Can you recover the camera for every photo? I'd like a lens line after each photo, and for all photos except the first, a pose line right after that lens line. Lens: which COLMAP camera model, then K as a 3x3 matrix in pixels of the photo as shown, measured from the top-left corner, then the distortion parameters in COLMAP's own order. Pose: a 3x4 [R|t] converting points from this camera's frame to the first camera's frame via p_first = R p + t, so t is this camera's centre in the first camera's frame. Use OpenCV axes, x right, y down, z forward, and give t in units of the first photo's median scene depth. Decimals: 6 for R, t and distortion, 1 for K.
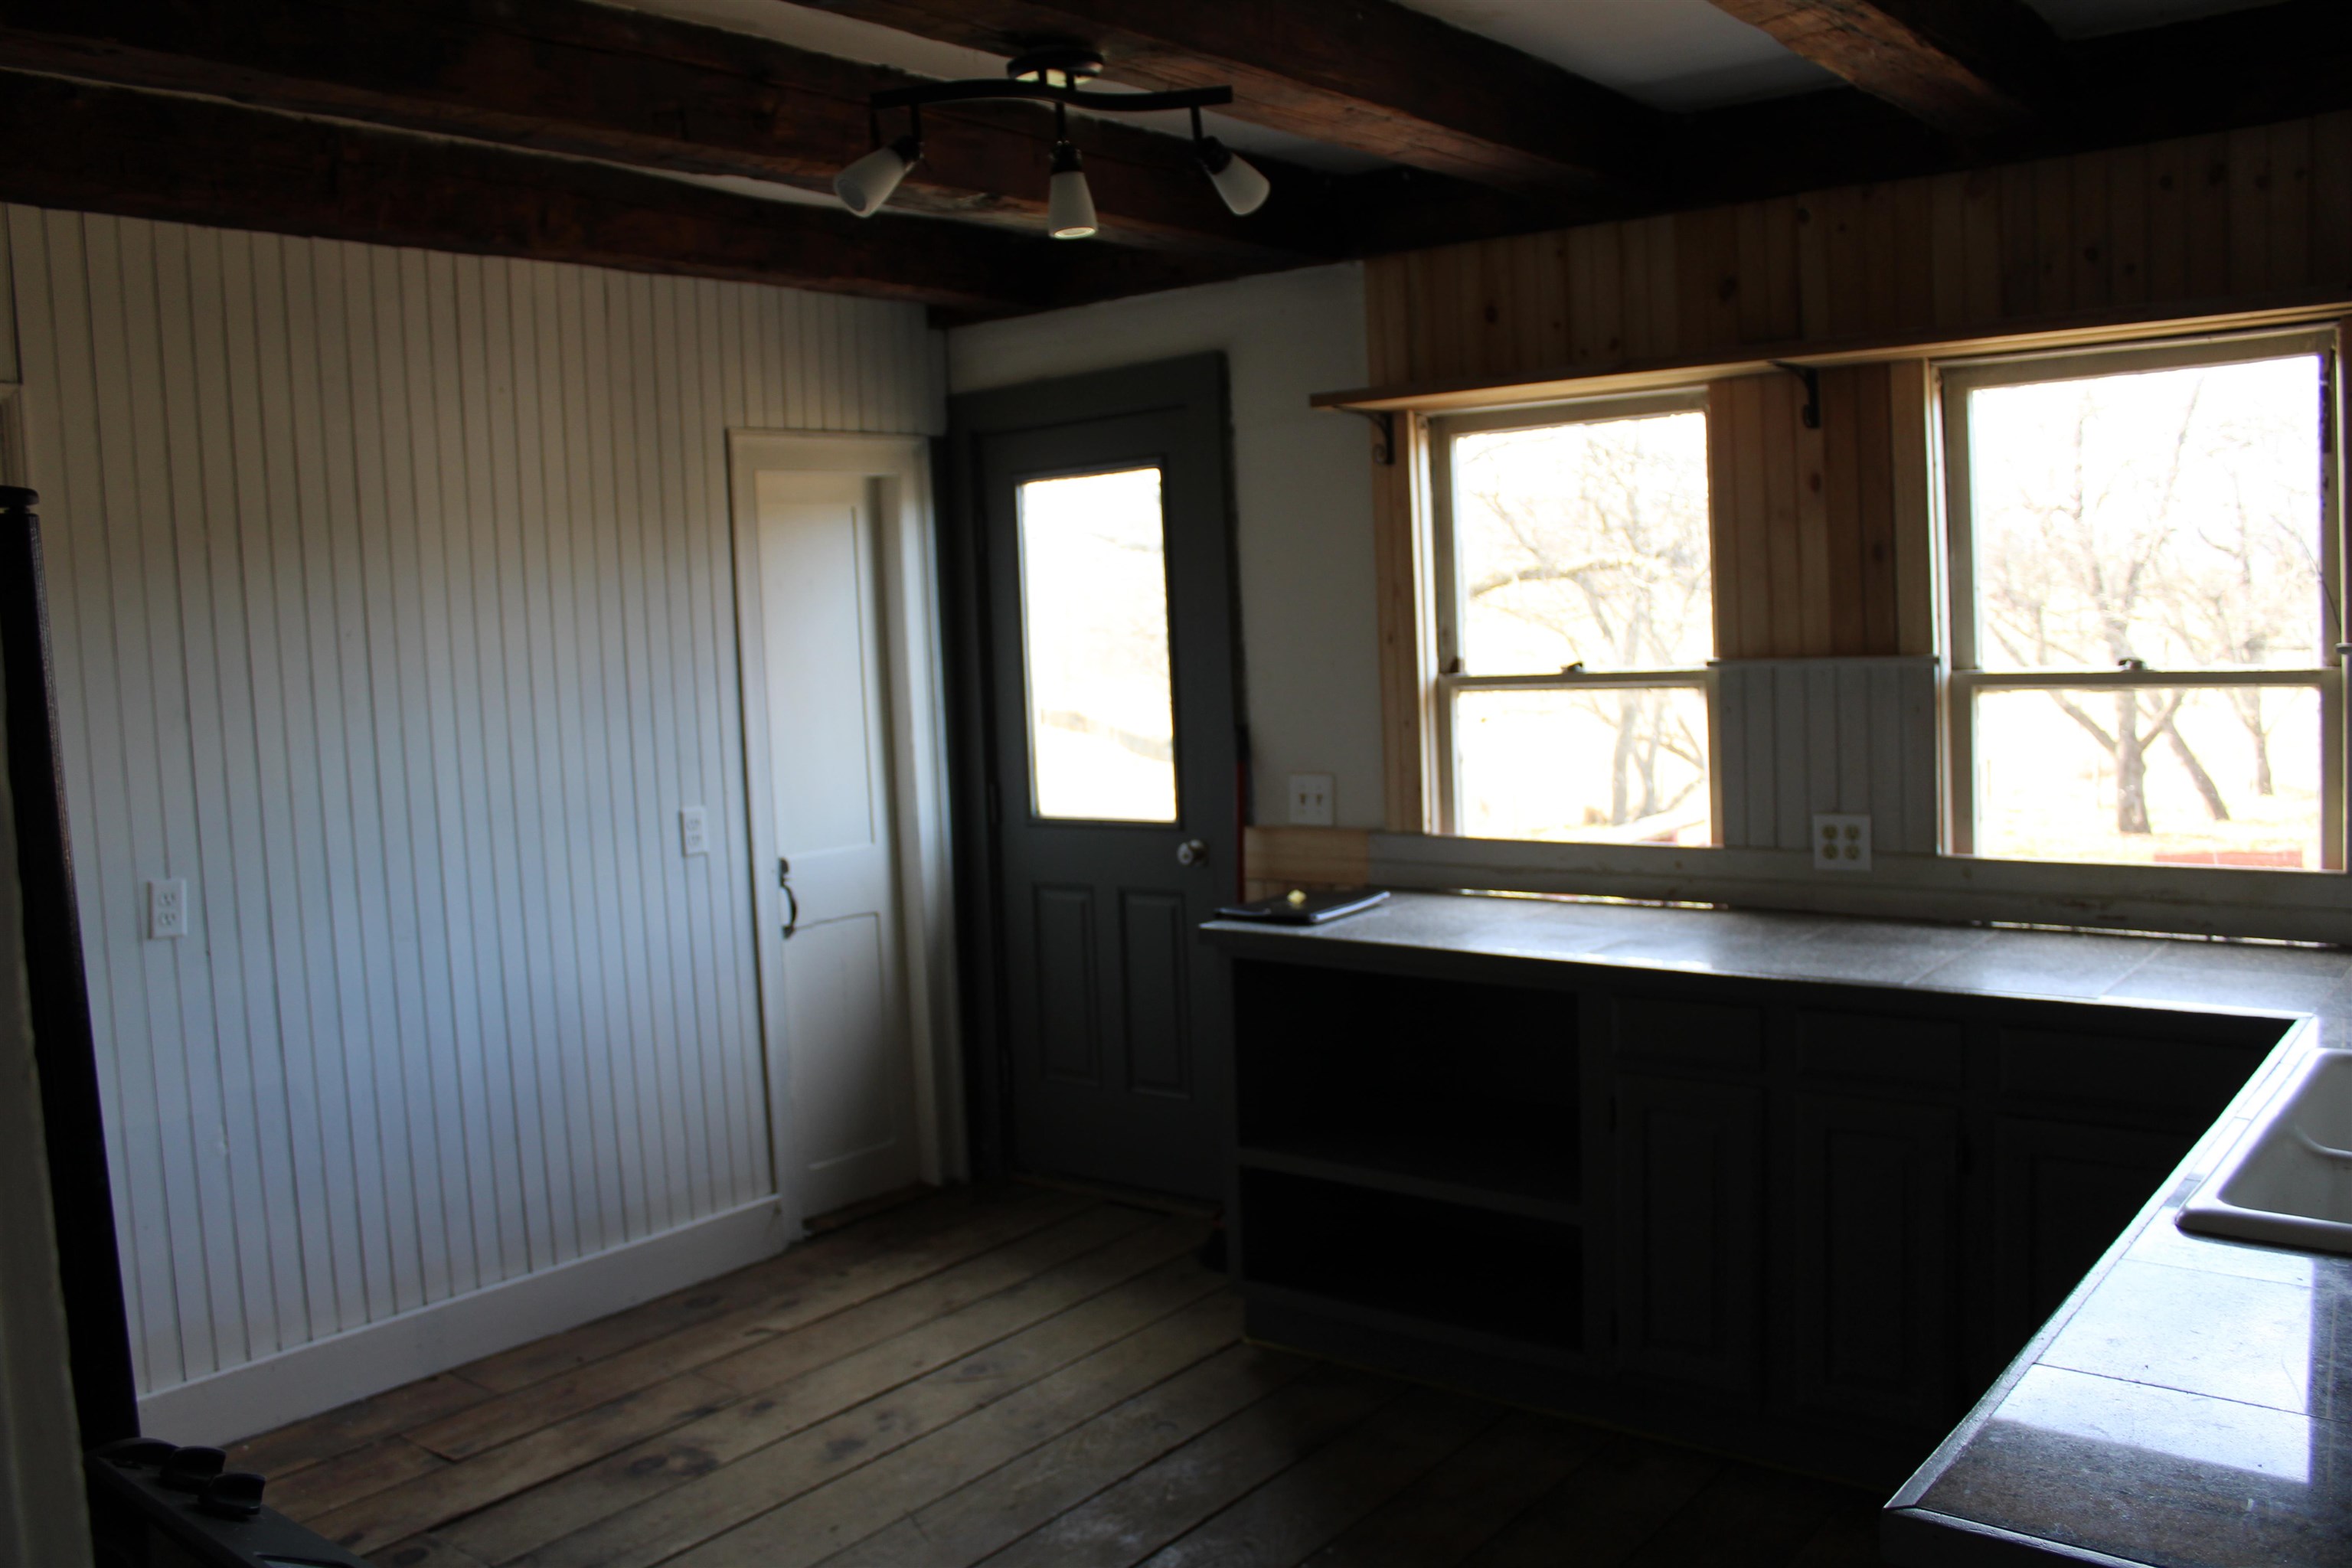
lens RADIAL K [[1945.1, 0, 1175.3], [0, 1945.1, 767.9], [0, 0, 1]] dist [-0.158994, 0.138778]
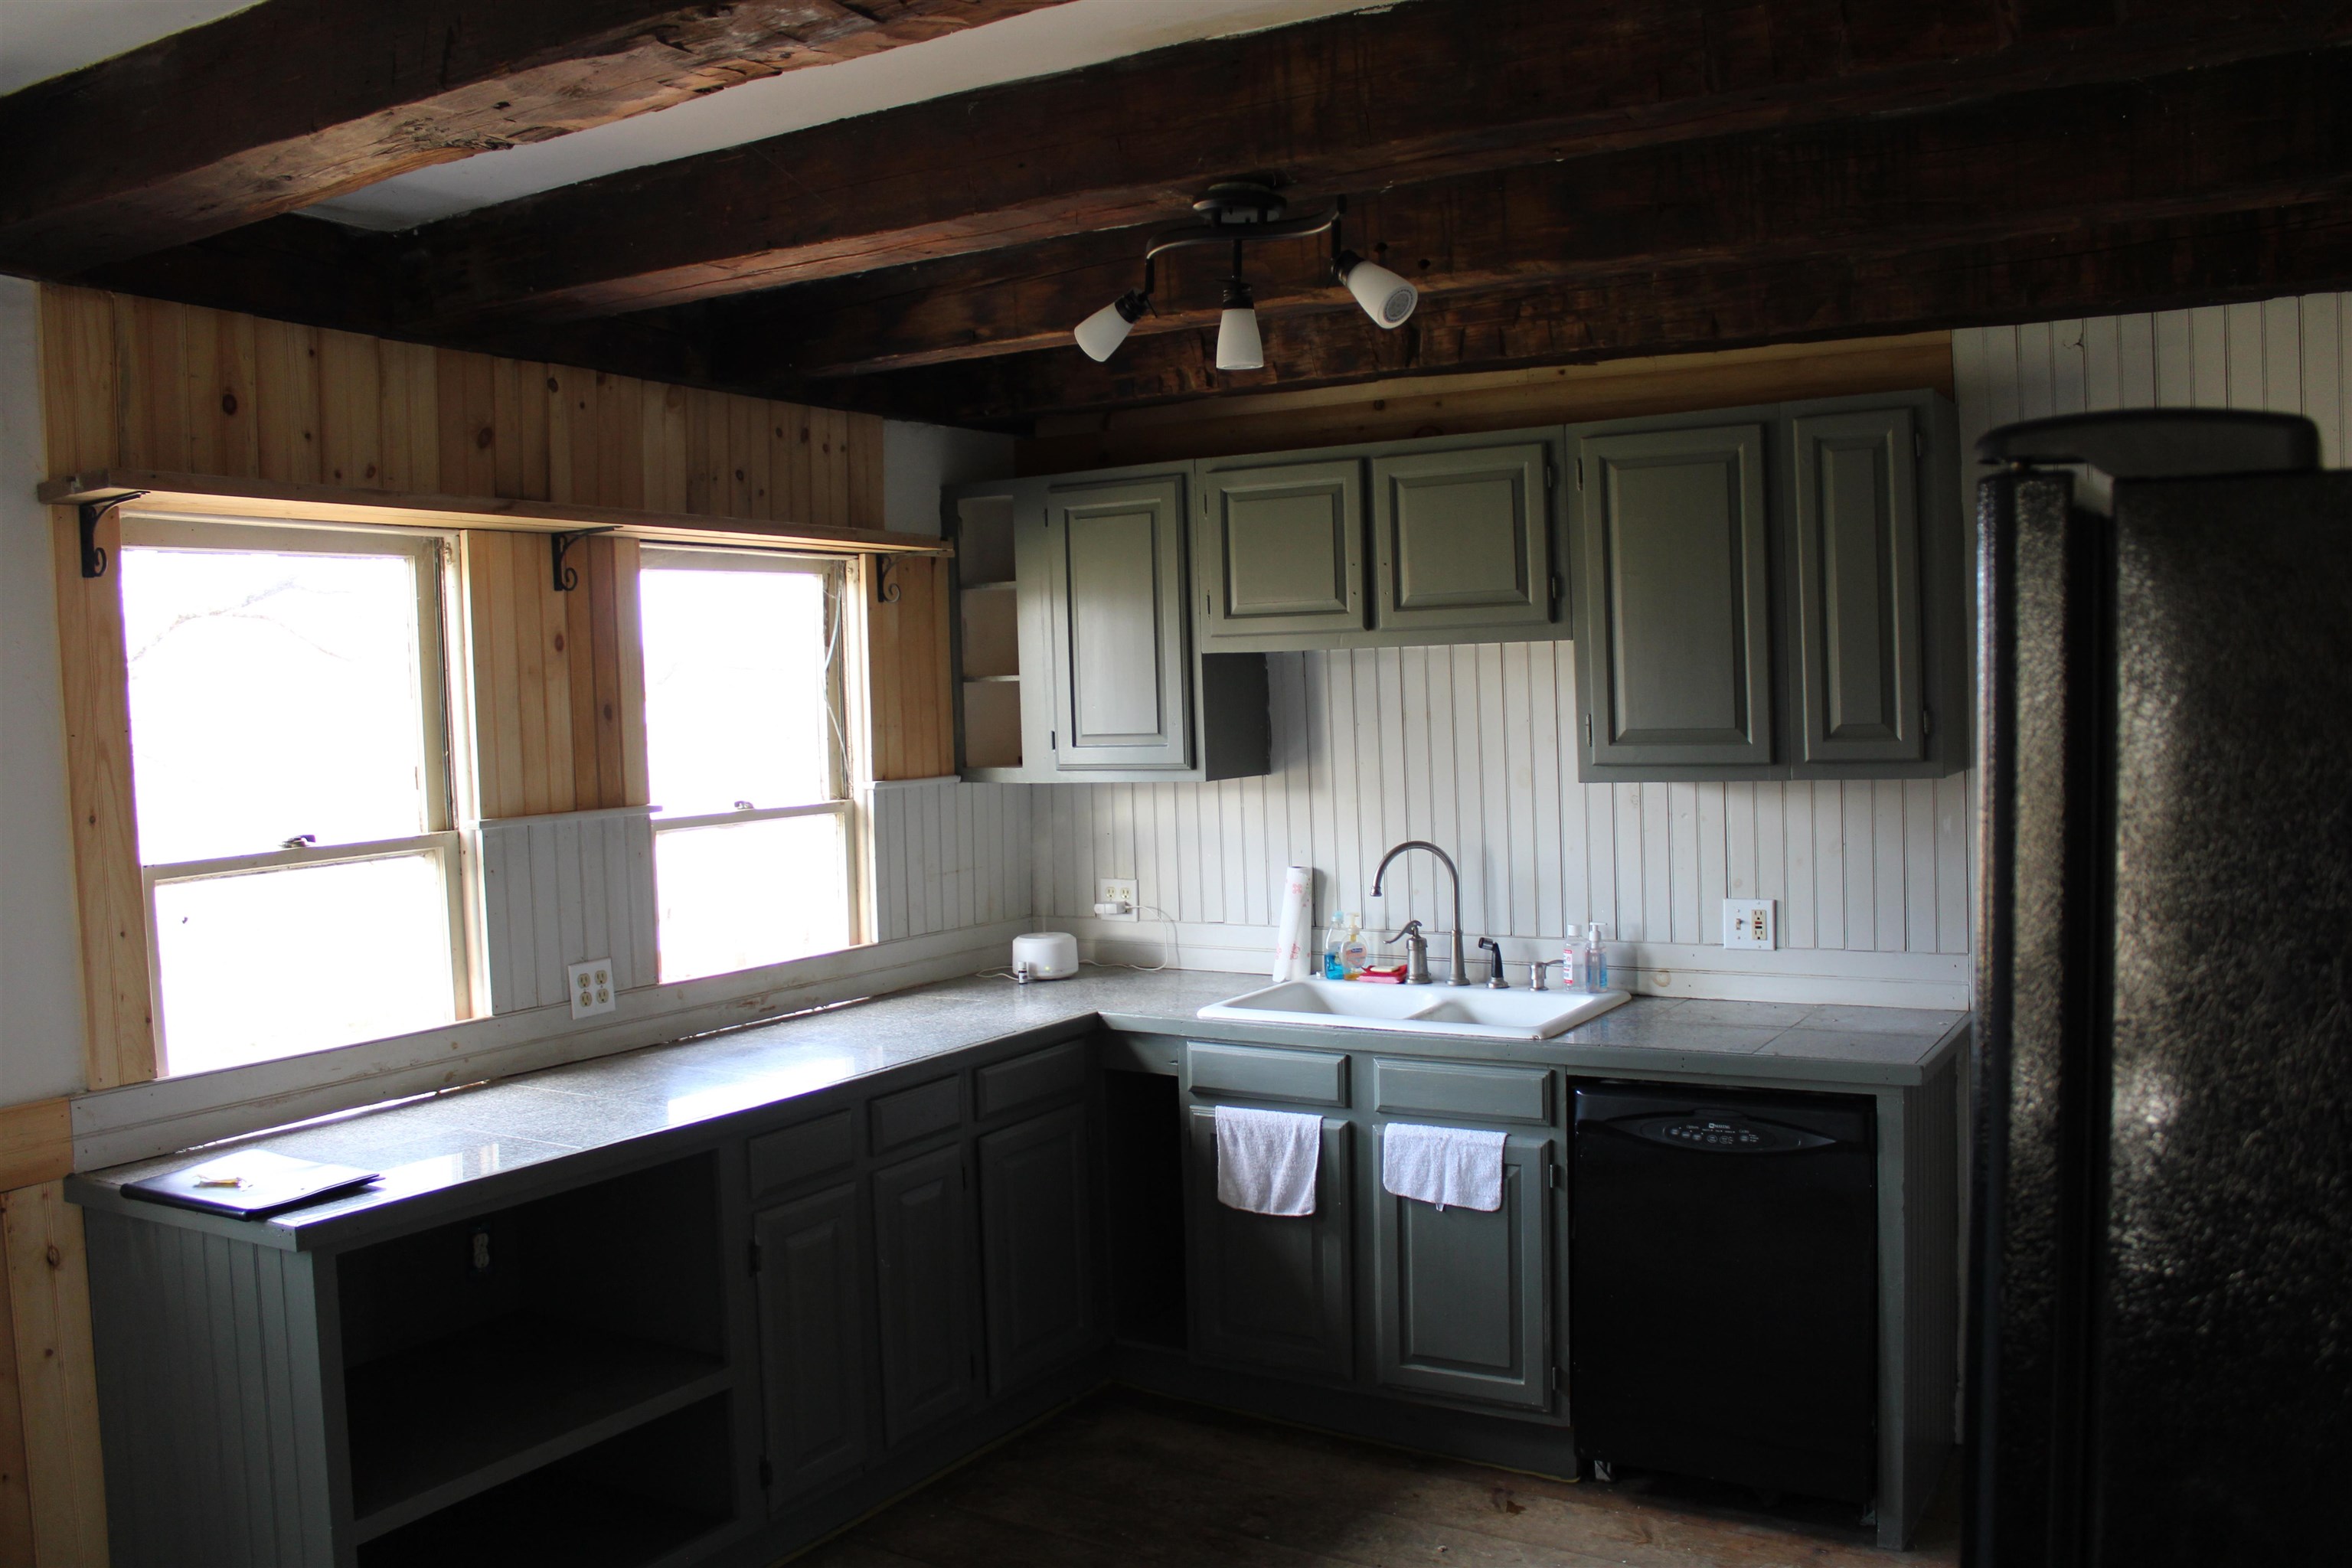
lens RADIAL K [[1945.1, 0, 1175.3], [0, 1945.1, 767.9], [0, 0, 1]] dist [-0.158994, 0.138778]
pose [[-0.129475, 0.018438, 0.991411, -0.724899], [0.129736, 0.991547, -0.001497, -0.037087], [-0.983059, 0.128428, -0.130773, 0.808986]]
